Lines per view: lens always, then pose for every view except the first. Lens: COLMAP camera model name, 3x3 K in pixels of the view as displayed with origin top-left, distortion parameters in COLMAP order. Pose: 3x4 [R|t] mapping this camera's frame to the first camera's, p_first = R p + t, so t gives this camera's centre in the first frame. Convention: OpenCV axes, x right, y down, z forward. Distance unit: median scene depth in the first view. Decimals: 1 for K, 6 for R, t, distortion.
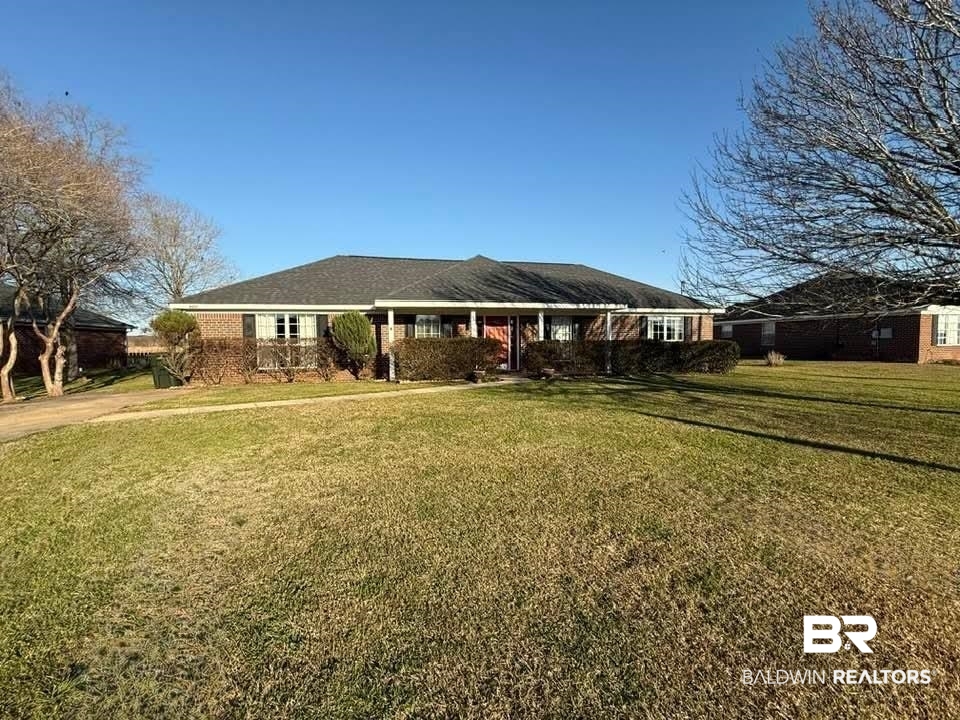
lens RADIAL K [[382.1, 0, 480.4], [0, 382.1, 358.3], [0, 0, 1]] dist [-0.002783, -0.000028]
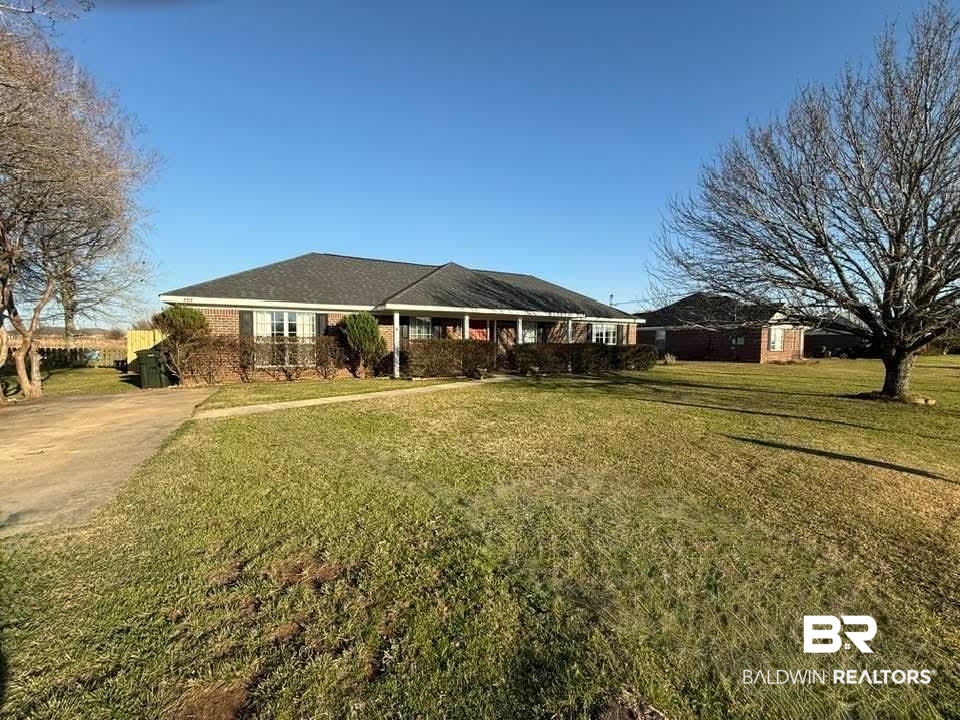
lens RADIAL K [[382.1, 0, 479.3], [0, 382.1, 361.0], [0, 0, 1]] dist [-0.002783, -0.000028]
pose [[0.963320, 0.004544, 0.268317, -0.267589], [-0.007645, 0.999915, 0.010514, -0.002265], [-0.268247, -0.012180, 0.963273, -0.086008]]
